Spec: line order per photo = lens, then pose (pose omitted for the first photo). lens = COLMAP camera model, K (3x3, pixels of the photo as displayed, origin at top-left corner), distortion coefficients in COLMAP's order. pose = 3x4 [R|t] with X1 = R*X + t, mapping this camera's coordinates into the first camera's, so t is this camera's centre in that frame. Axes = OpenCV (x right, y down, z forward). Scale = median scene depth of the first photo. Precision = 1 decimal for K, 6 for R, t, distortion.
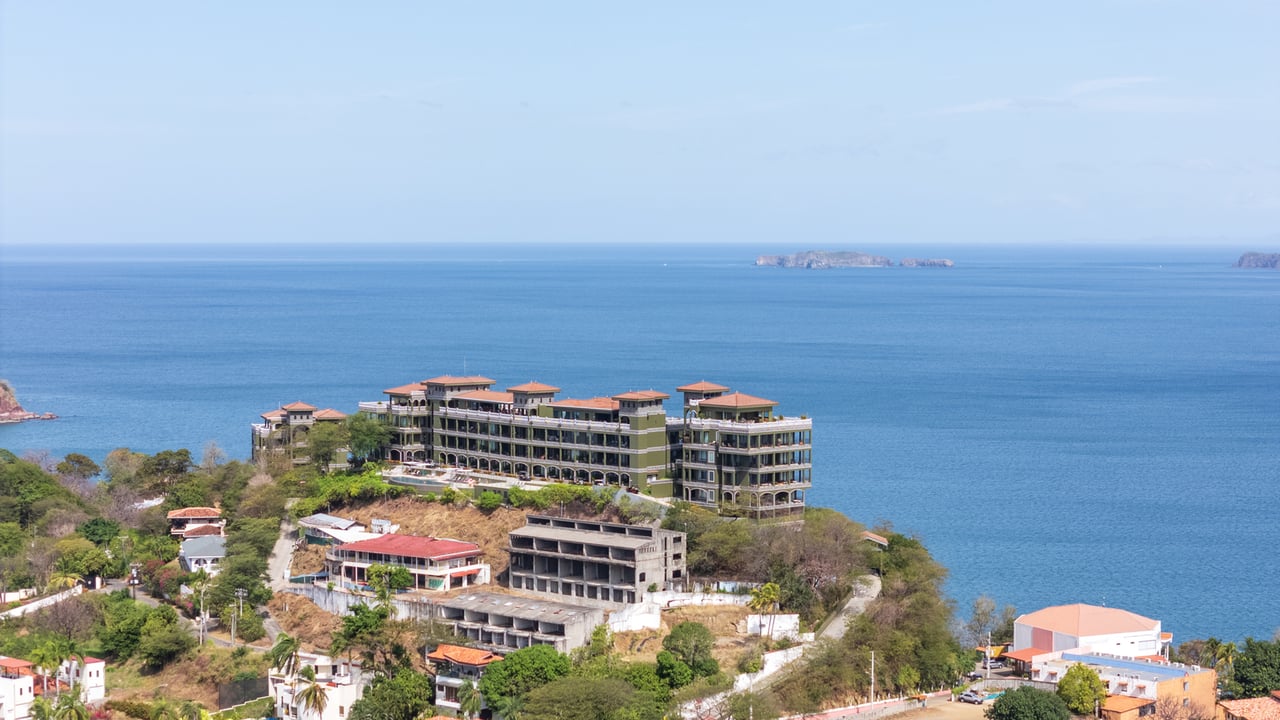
lens RADIAL K [[2351.1, 0, 633.5], [0, 2351.1, 359.4], [0, 0, 1]] dist [-0.054246, 0.000000]
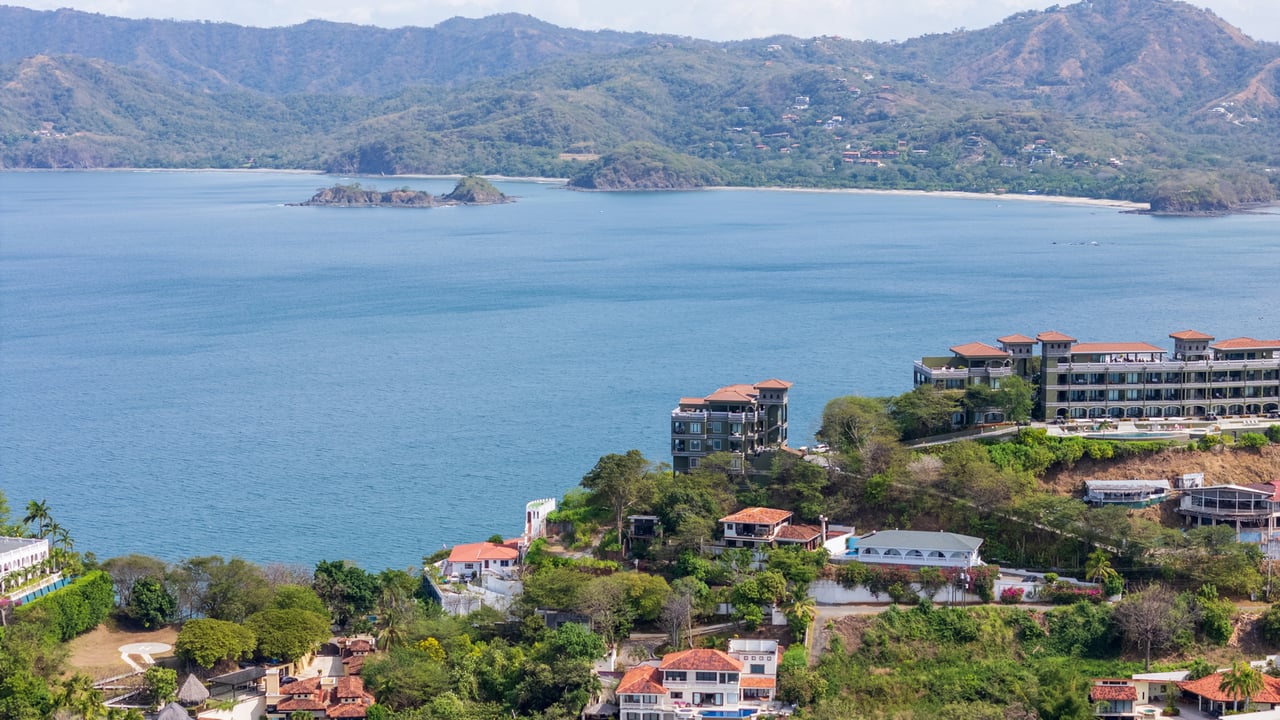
lens RADIAL K [[2351.1, 0, 722.1], [0, 2351.1, 415.3], [0, 0, 1]] dist [-0.054246, 0.000000]
pose [[0.473800, -0.112557, 0.873410, -1.172114], [0.042533, 0.993566, 0.104969, -0.079040], [-0.879605, -0.012586, 0.475539, 0.733150]]
